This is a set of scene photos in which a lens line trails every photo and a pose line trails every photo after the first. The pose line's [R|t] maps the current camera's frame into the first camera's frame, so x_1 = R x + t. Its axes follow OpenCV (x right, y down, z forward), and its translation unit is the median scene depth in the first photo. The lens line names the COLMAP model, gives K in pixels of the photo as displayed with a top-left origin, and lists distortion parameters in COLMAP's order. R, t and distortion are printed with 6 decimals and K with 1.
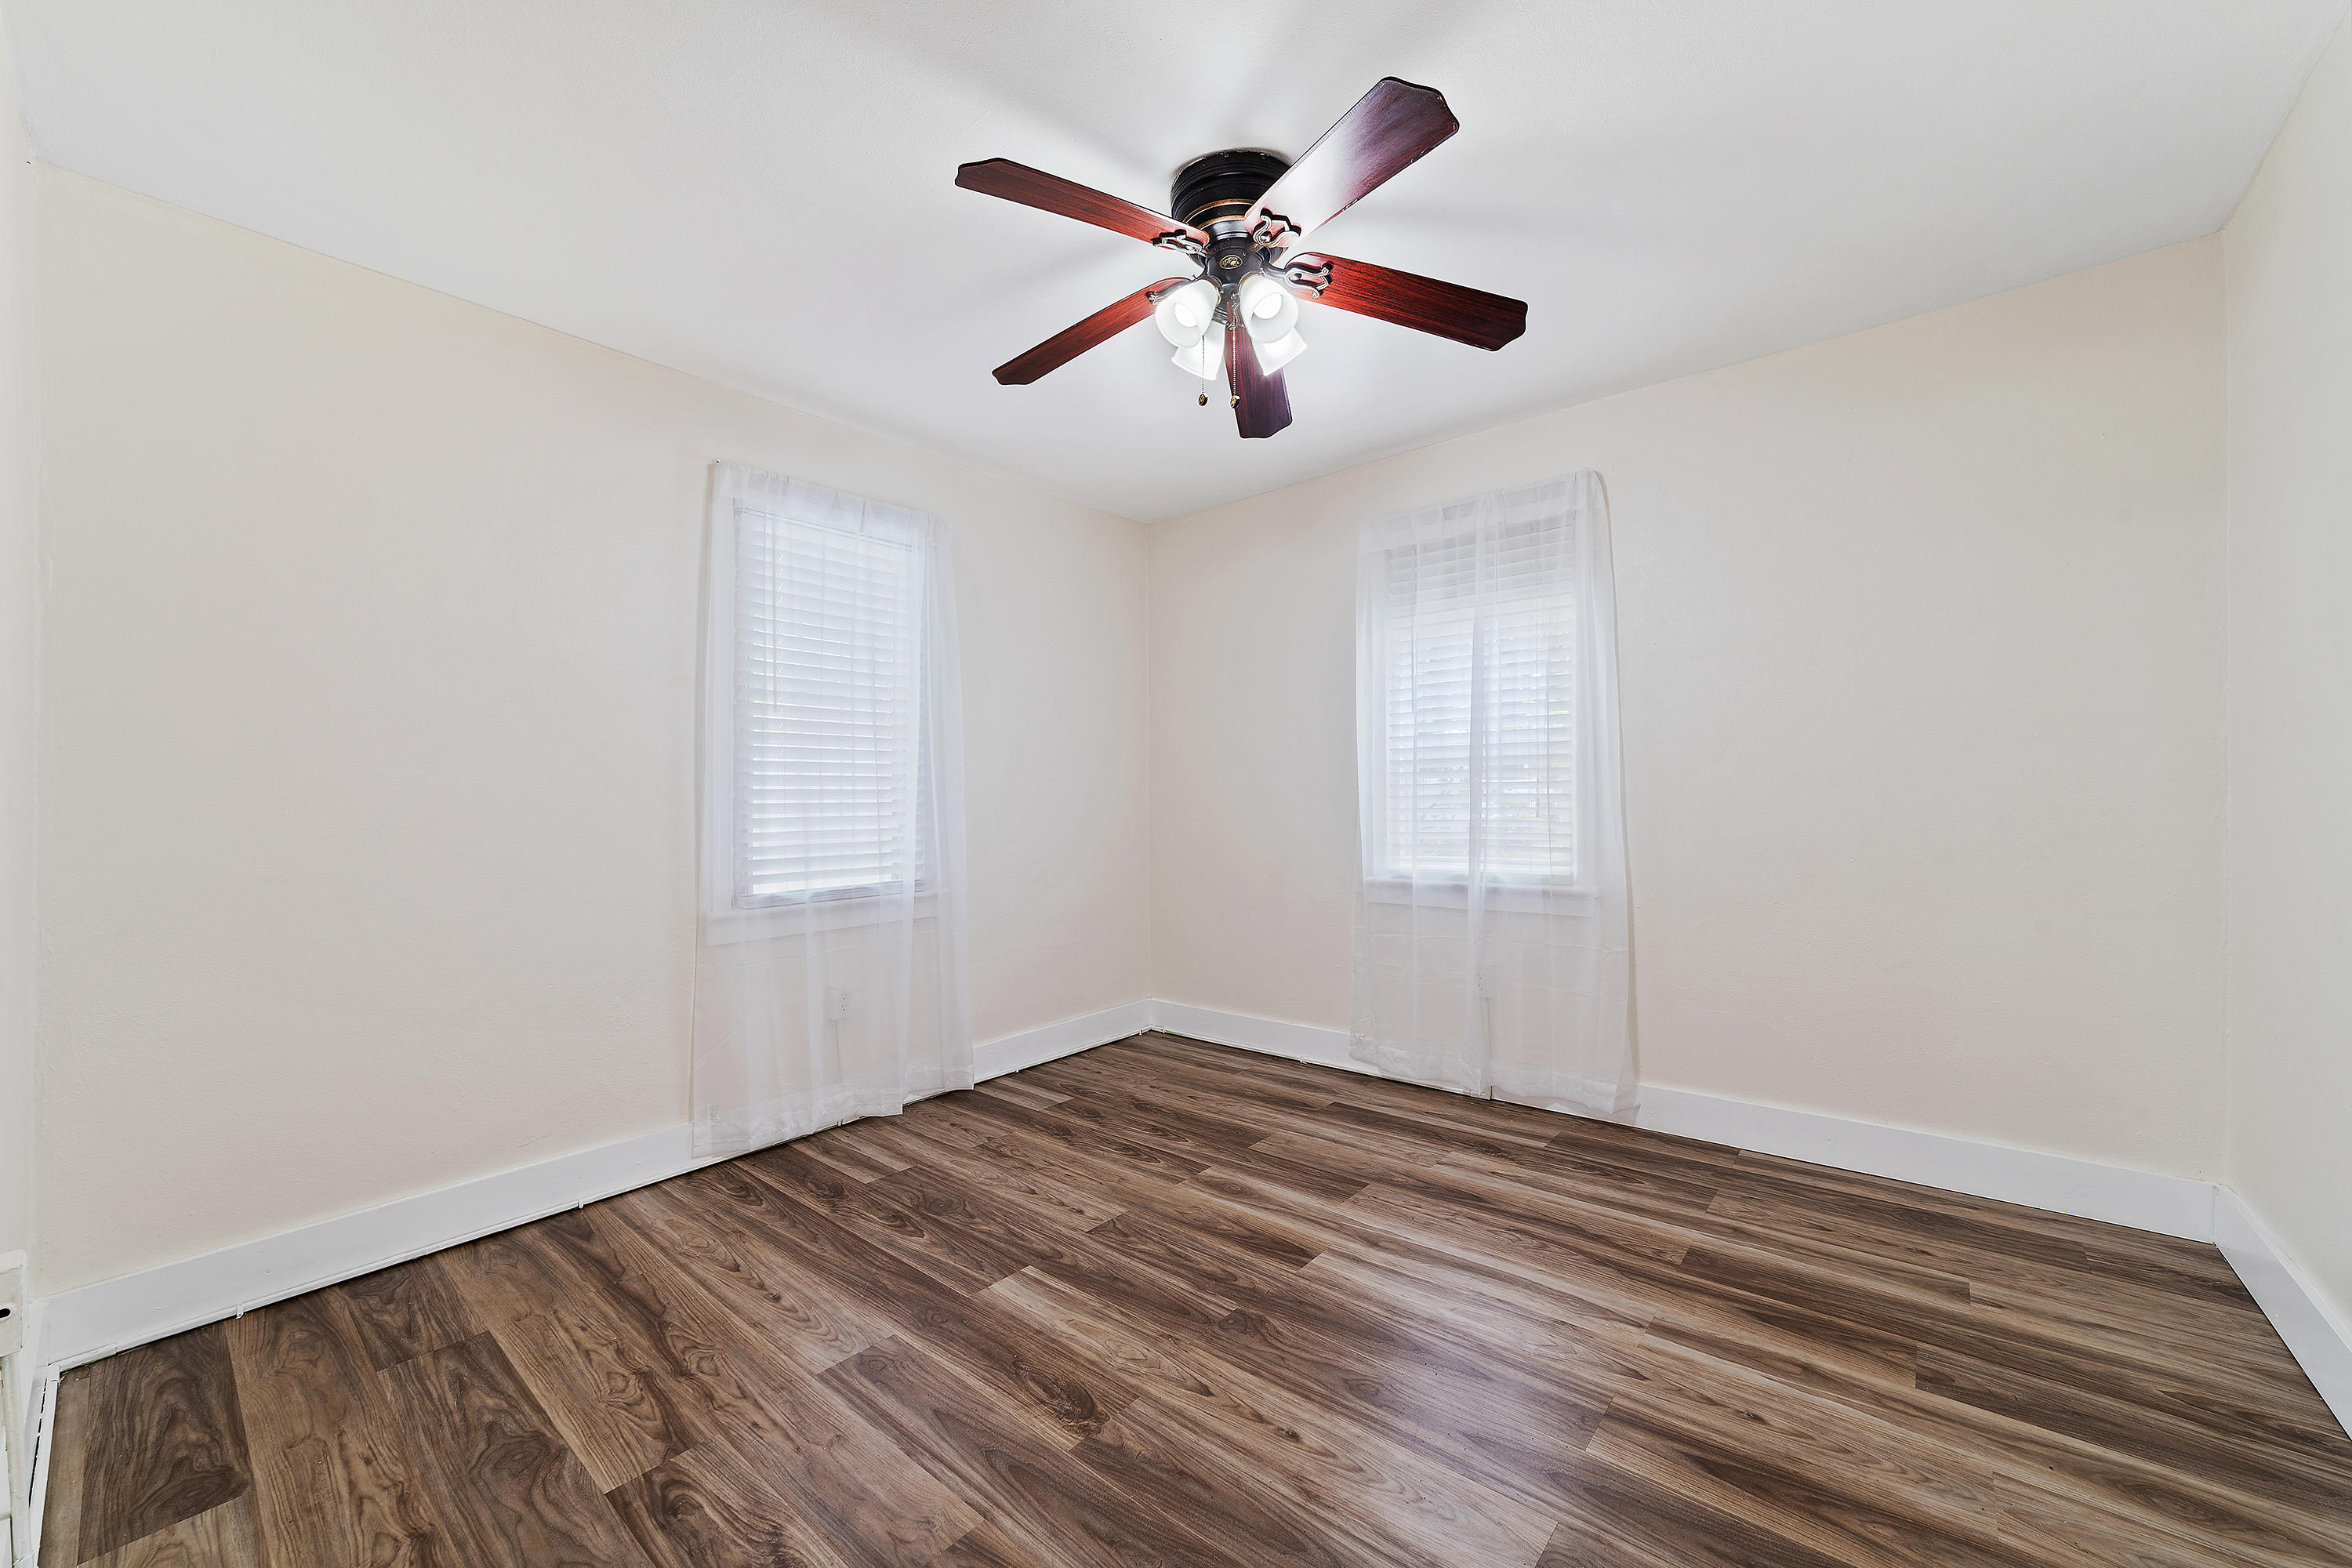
lens RADIAL K [[945.9, 0, 1169.2], [0, 945.9, 807.2], [0, 0, 1]] dist [-0.030678, 0.011146]
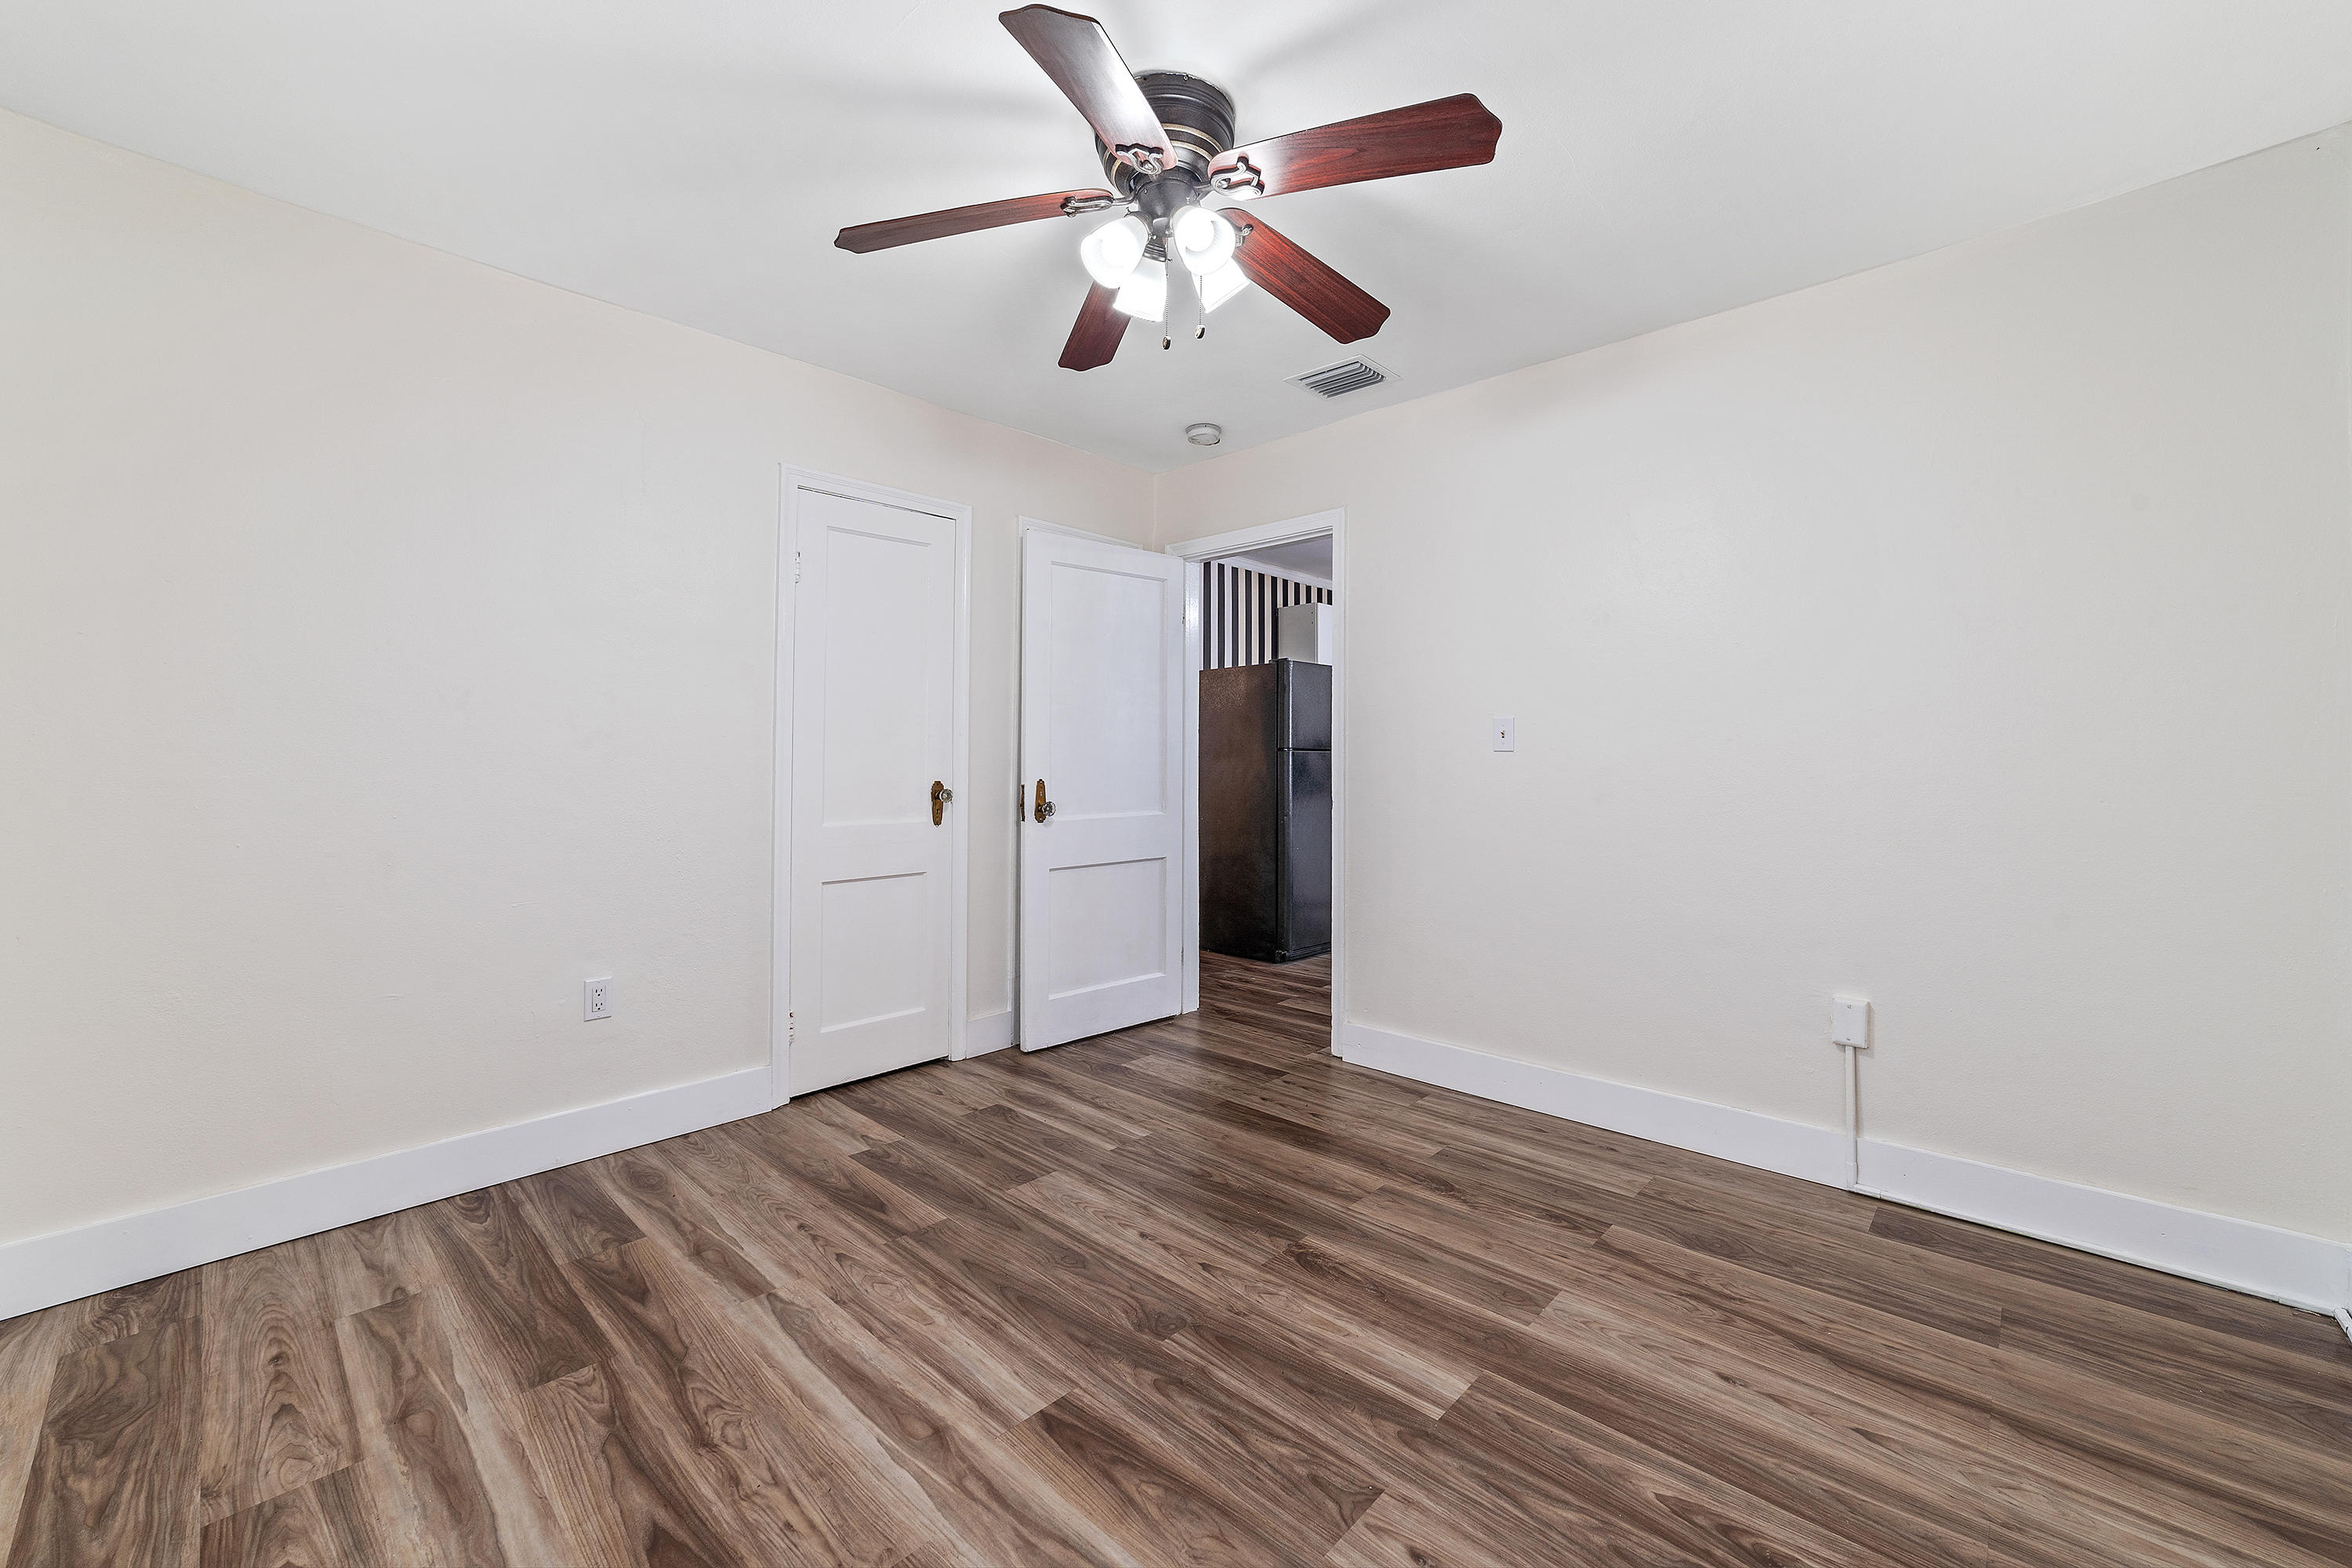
lens RADIAL K [[930.6, 0, 1165.4], [0, 930.6, 788.8], [0, 0, 1]] dist [-0.030365, 0.009720]
pose [[-0.998347, 0.012443, 0.056119, 0.014509], [0.014889, 0.998947, 0.043398, -0.027458], [-0.055520, 0.044162, -0.997480, 1.892694]]
